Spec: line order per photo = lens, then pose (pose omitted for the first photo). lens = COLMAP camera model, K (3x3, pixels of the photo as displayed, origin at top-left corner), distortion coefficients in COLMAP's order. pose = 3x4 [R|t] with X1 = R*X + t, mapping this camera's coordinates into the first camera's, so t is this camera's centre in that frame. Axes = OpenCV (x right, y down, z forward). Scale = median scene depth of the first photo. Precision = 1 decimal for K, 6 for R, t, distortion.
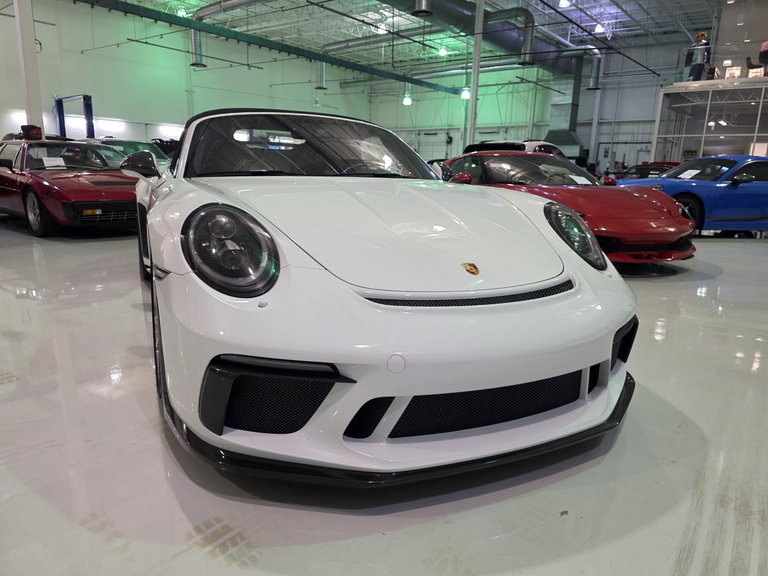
lens RADIAL K [[518.9, 0, 377.1], [0, 518.9, 290.4], [0, 0, 1]] dist [0.056494, -0.053041]
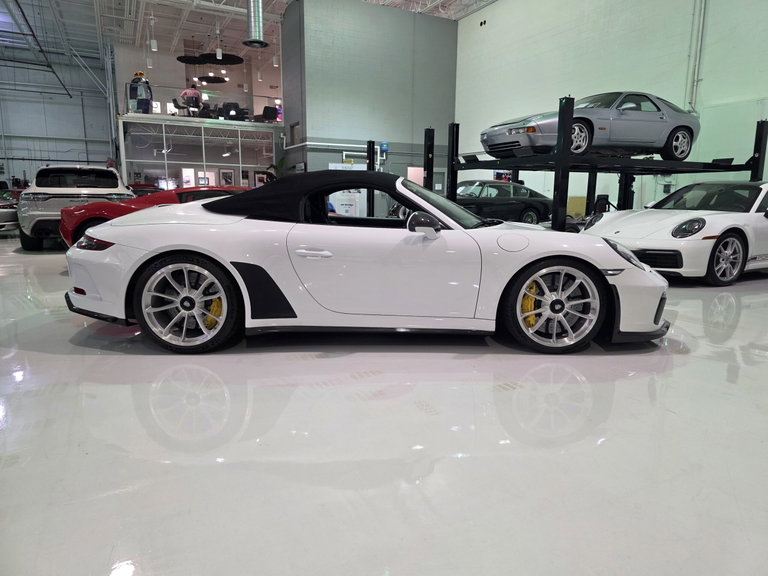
lens RADIAL K [[518.9, 0, 383.8], [0, 518.9, 293.7], [0, 0, 1]] dist [0.056494, -0.053041]
pose [[0.407876, -0.190031, 0.893043, -0.205886], [0.205958, 0.972041, 0.112774, -0.028891], [-0.889504, 0.137932, 0.435611, 0.069762]]
